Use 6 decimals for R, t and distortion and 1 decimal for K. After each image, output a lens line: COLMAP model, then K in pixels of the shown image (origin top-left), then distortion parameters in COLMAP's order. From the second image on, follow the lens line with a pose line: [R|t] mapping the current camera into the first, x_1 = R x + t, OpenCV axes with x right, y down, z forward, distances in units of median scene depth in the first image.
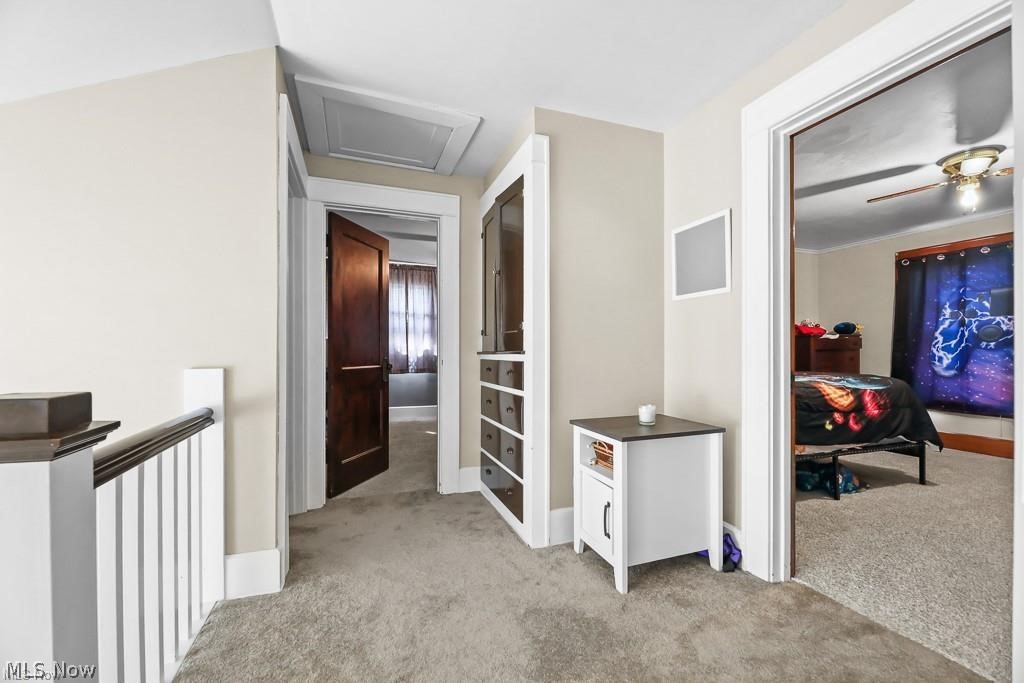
lens RADIAL K [[418.4, 0, 511.8], [0, 418.4, 355.2], [0, 0, 1]] dist [-0.003609, -0.001020]
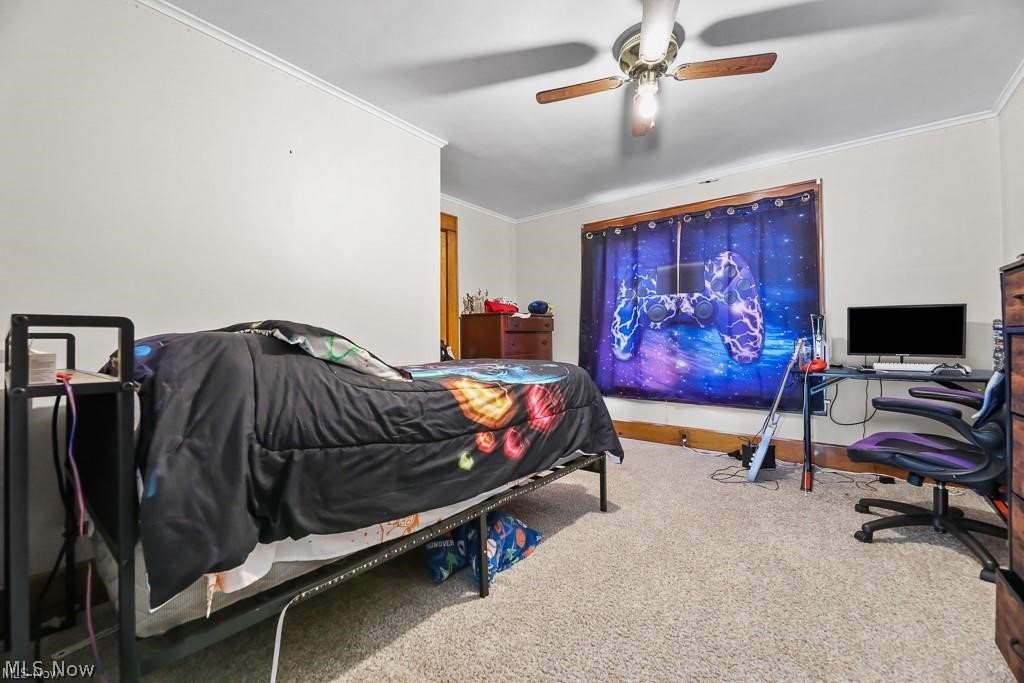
lens RADIAL K [[414.0, 0, 513.9], [0, 414.0, 344.7], [0, 0, 1]] dist [-0.002162, -0.000575]
pose [[0.850257, -0.007827, 0.526310, 0.477723], [0.011014, 0.999935, -0.002922, 0.022899], [-0.526253, 0.008281, 0.850288, 0.468354]]
